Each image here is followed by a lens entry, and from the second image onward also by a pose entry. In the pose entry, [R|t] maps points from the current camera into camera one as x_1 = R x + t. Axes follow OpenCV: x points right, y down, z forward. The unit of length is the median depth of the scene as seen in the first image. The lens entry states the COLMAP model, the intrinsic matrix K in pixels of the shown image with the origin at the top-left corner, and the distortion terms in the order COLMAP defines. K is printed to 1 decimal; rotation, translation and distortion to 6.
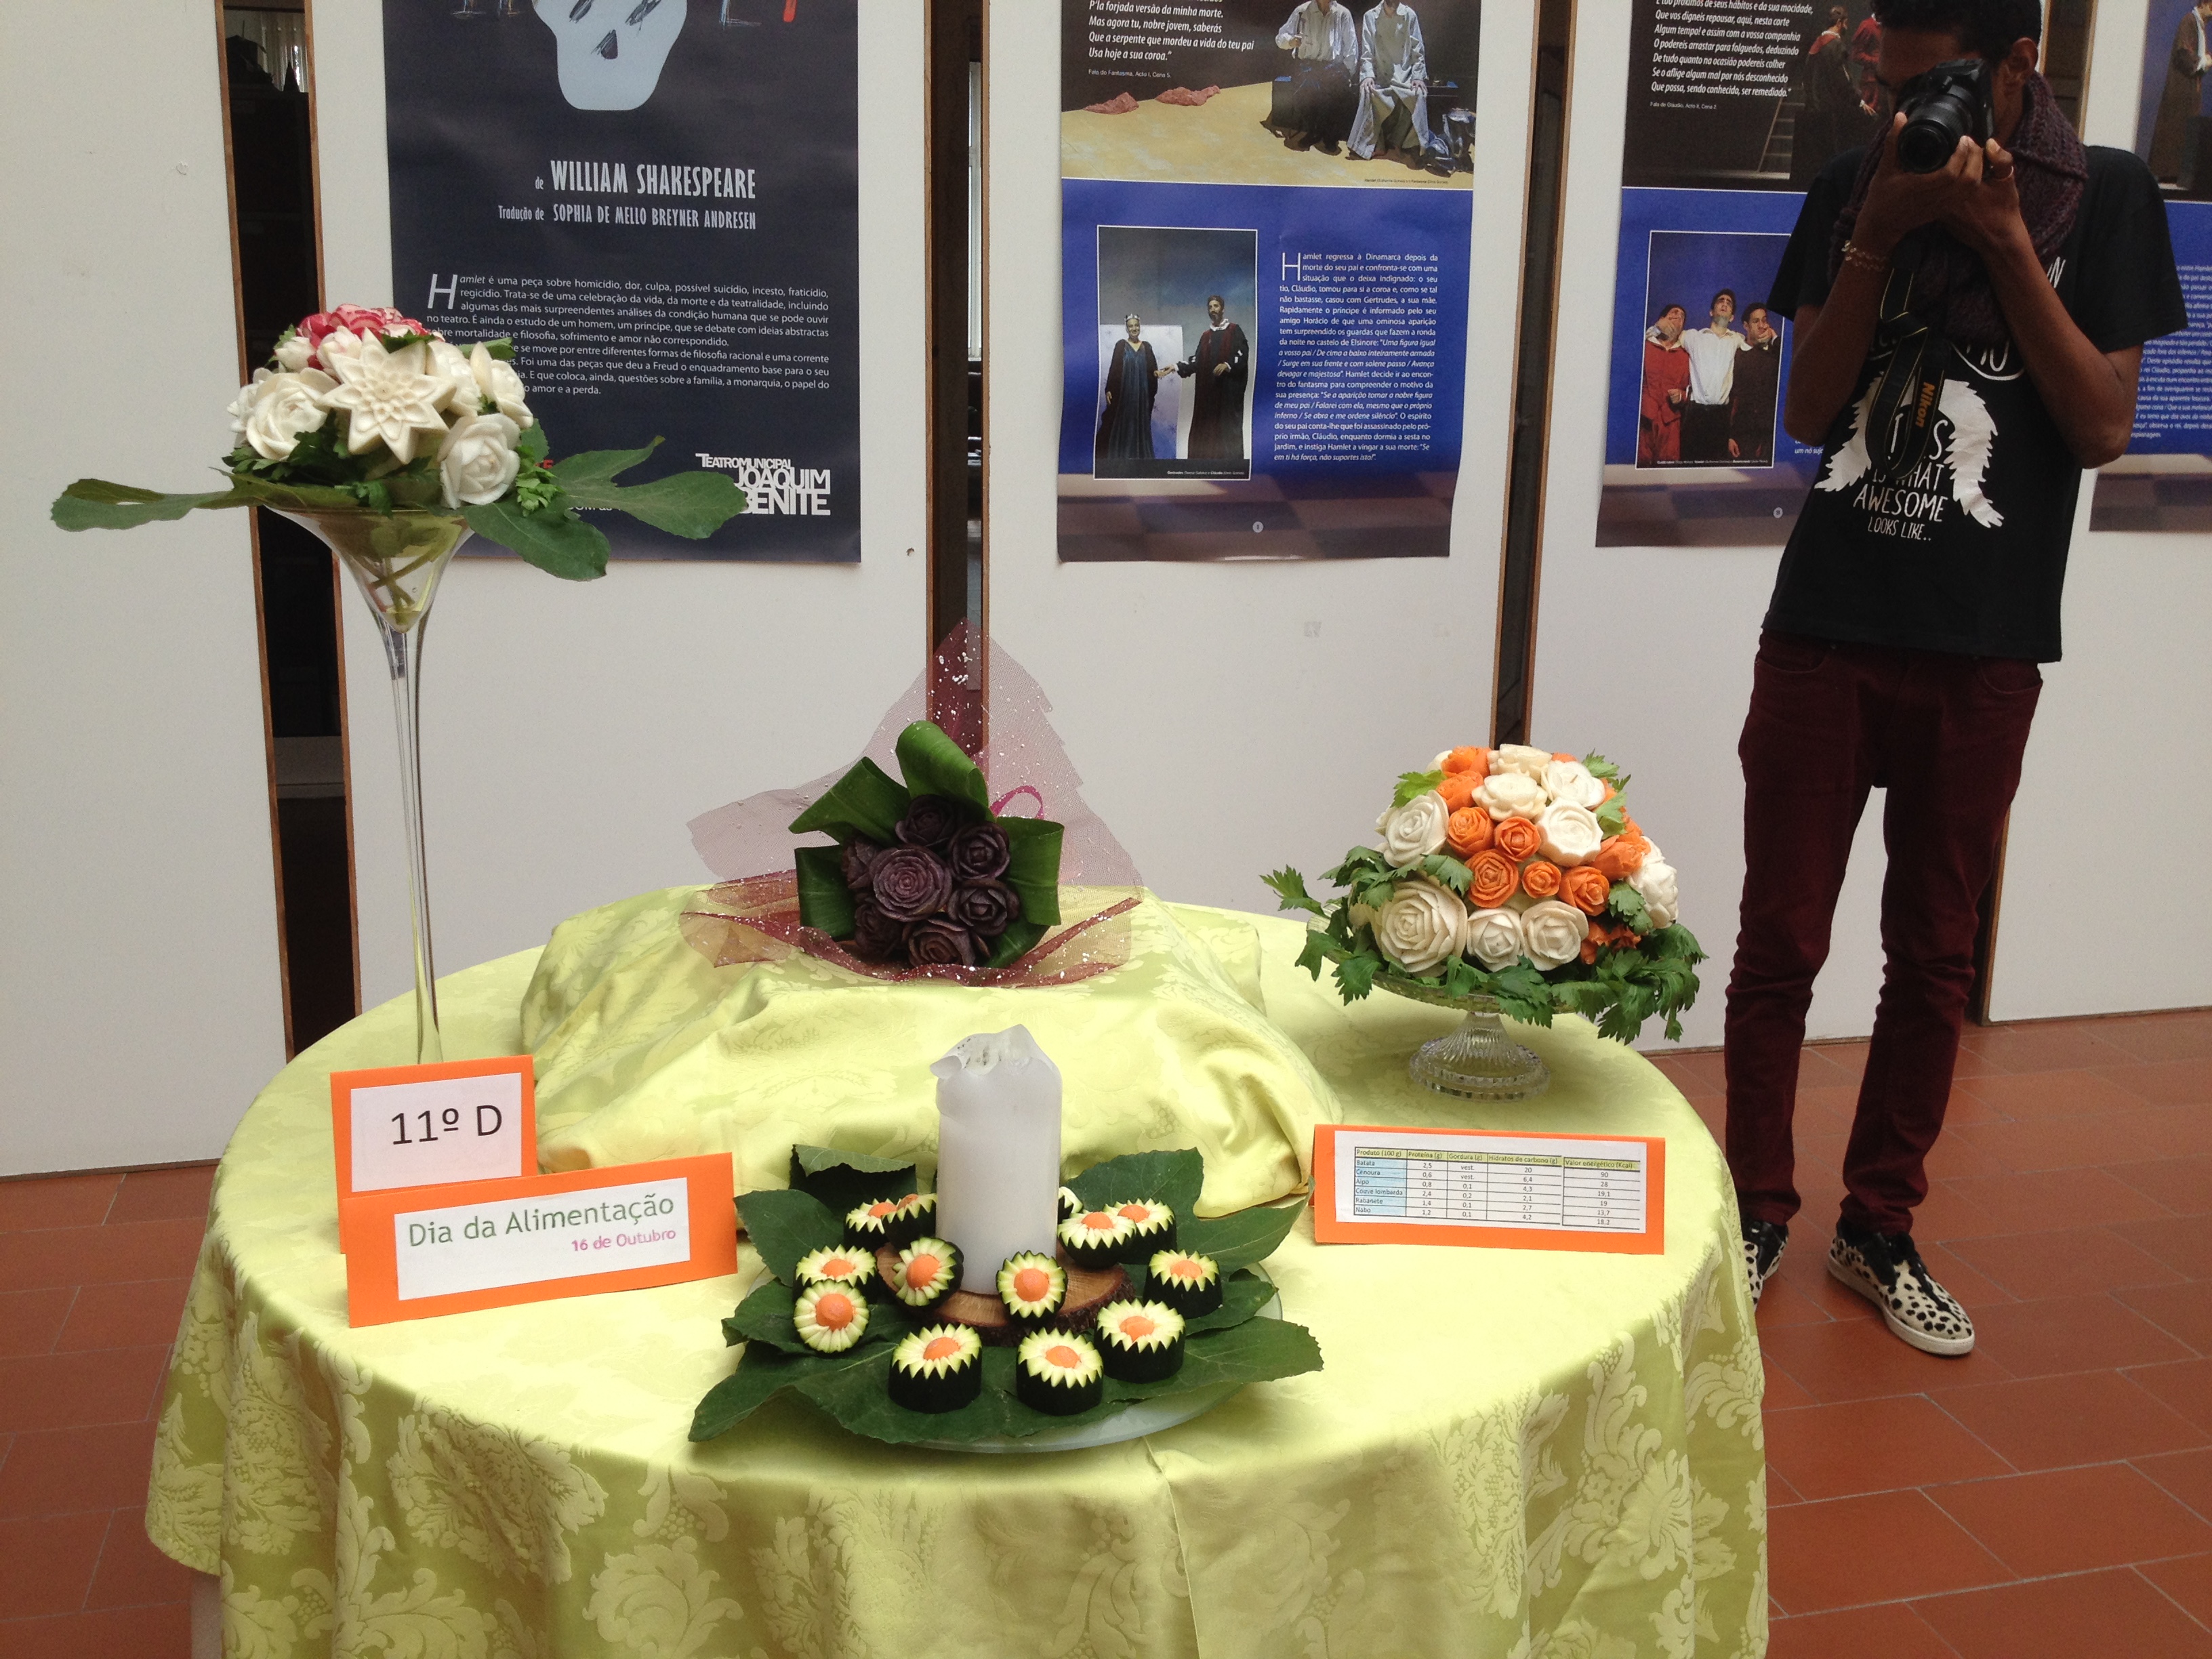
lens RADIAL K [[2062.9, 0, 1118.3], [0, 2062.9, 835.8], [0, 0, 1]] dist [0.193632, -0.500557]
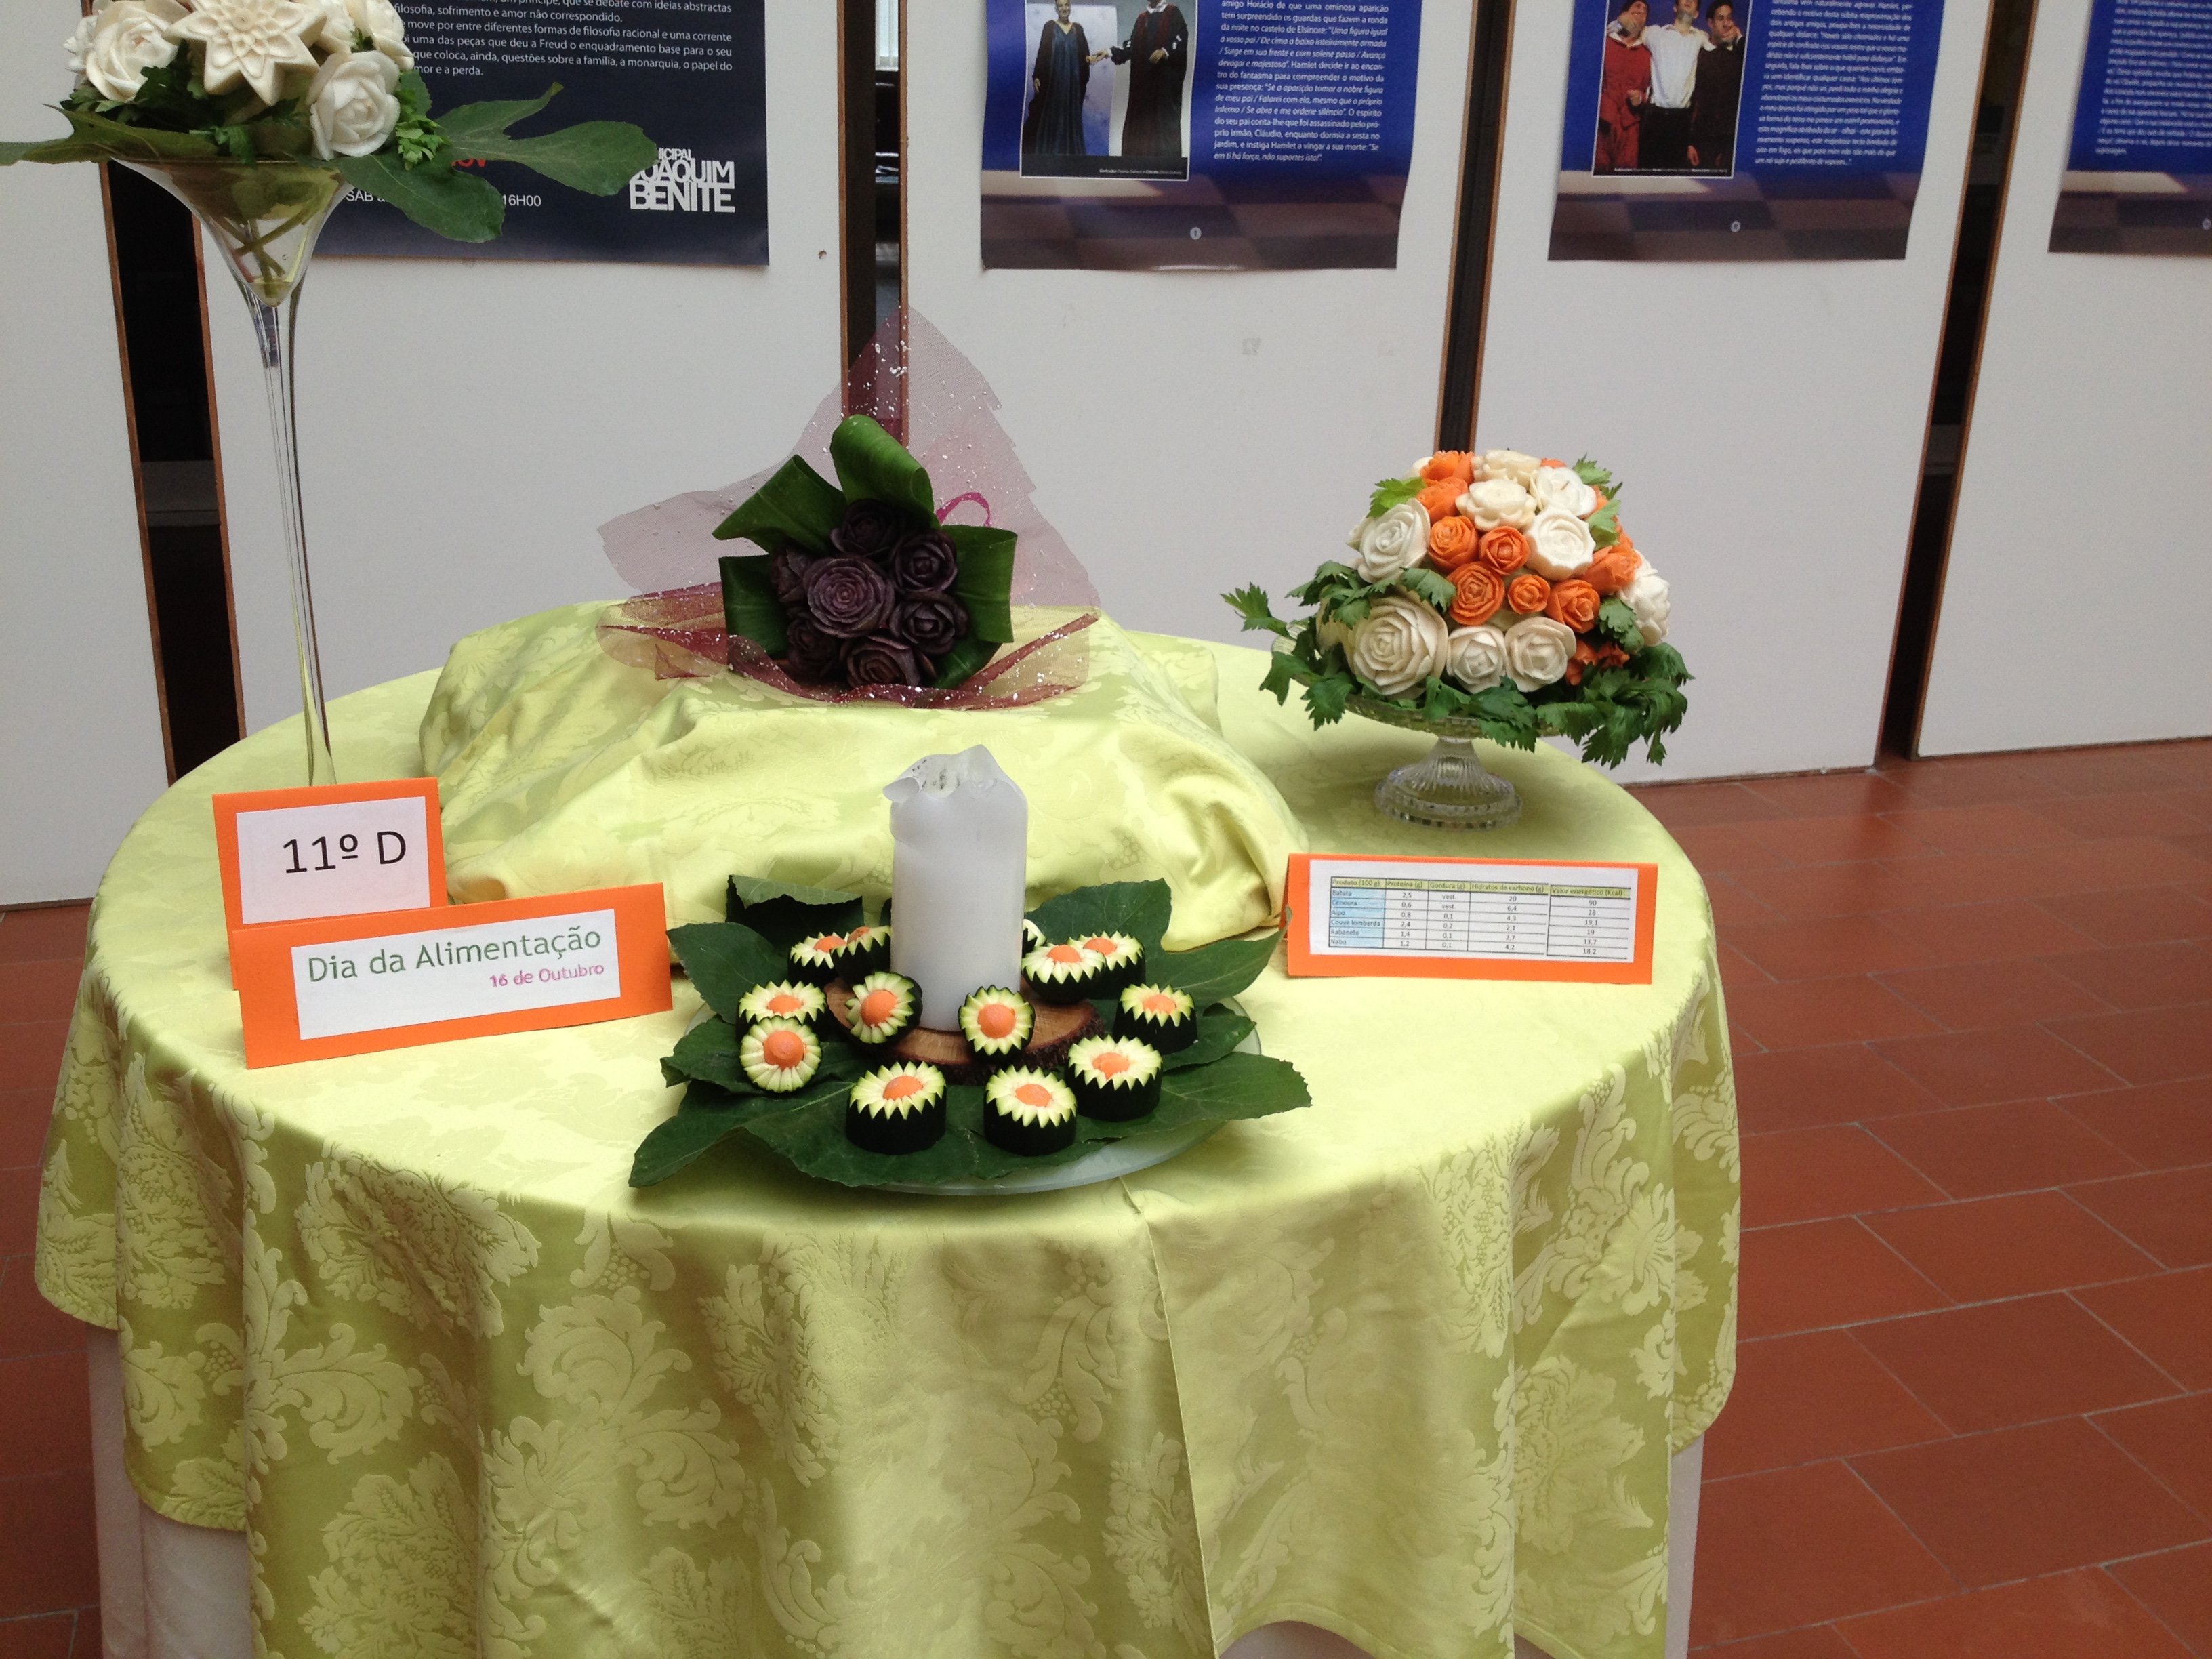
lens RADIAL K [[2062.9, 0, 1118.3], [0, 2062.9, 835.8], [0, 0, 1]] dist [0.193632, -0.500557]
pose [[0.998999, -0.002157, 0.044684, -0.021880], [-0.003194, 0.992851, 0.119317, 0.017907], [-0.044622, -0.119340, 0.991850, 0.069317]]
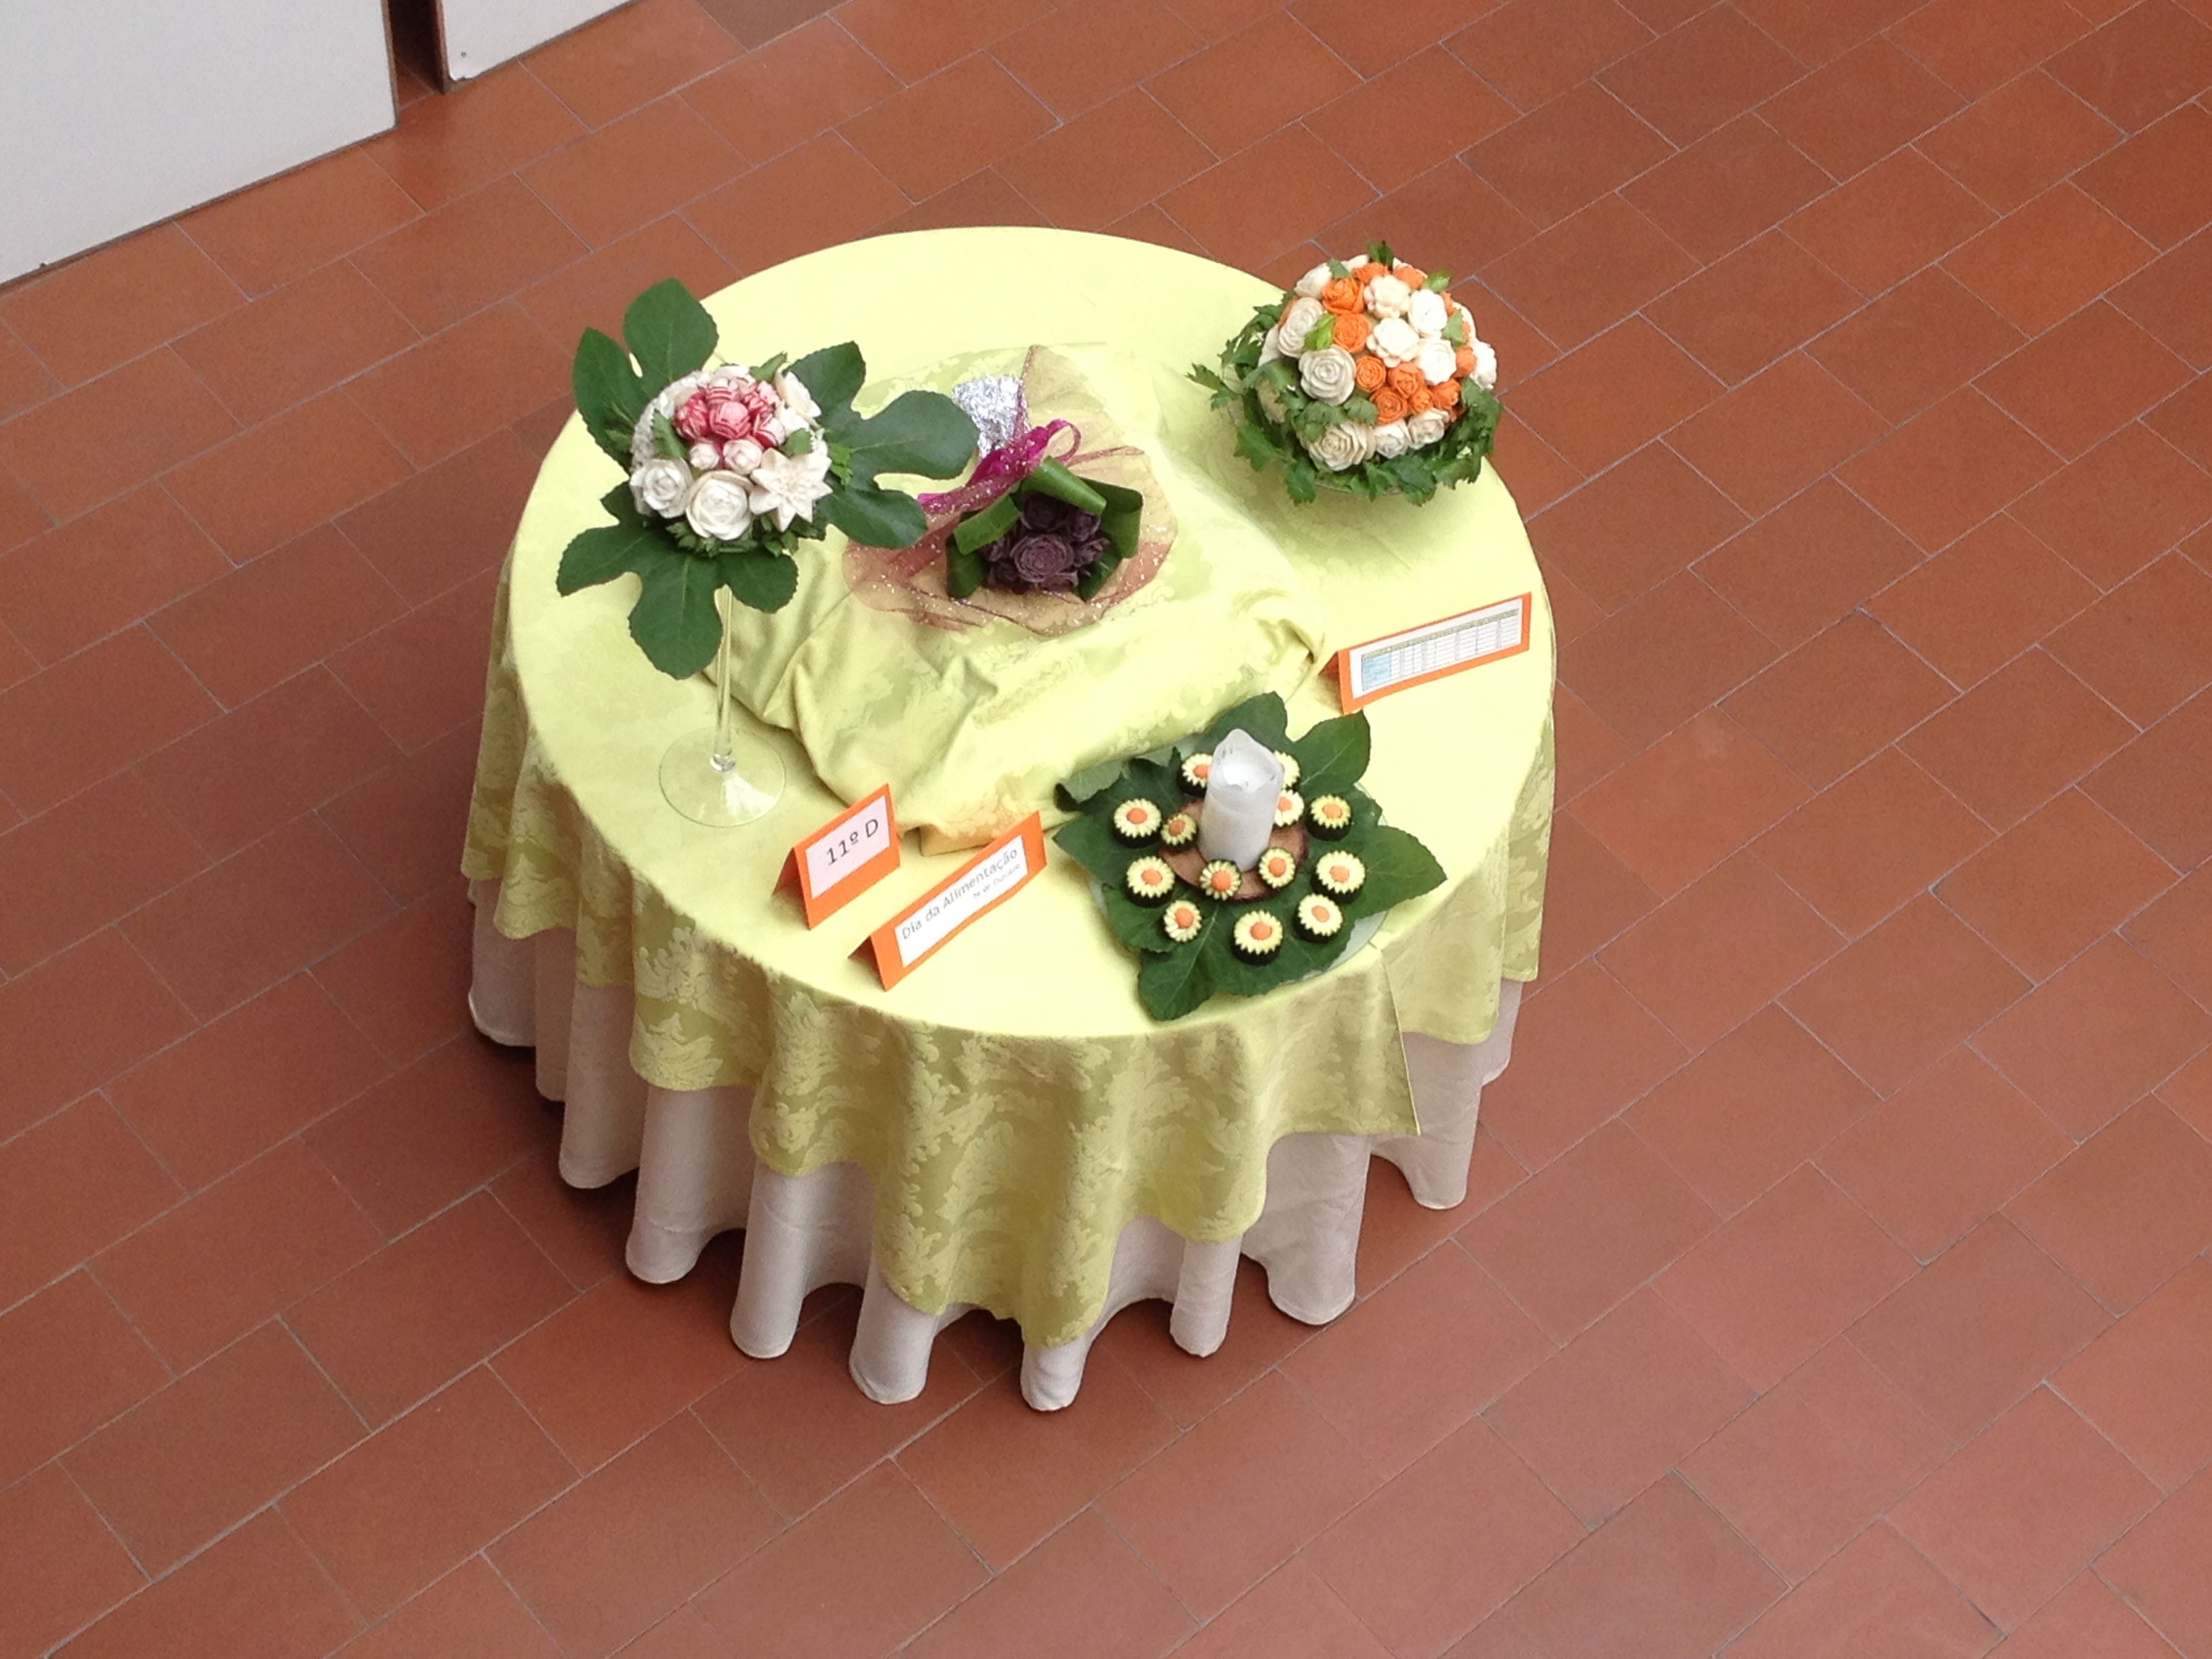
lens RADIAL K [[3982.8, 0, 1106.0], [0, 3982.8, 829.5], [0, 0, 1]] dist [0.132939, -0.000826]
pose [[0.895236, -0.323416, 0.306520, -0.917843], [0.041019, 0.744788, 0.666039, -1.582287], [-0.443700, -0.583689, 0.680027, -0.928388]]
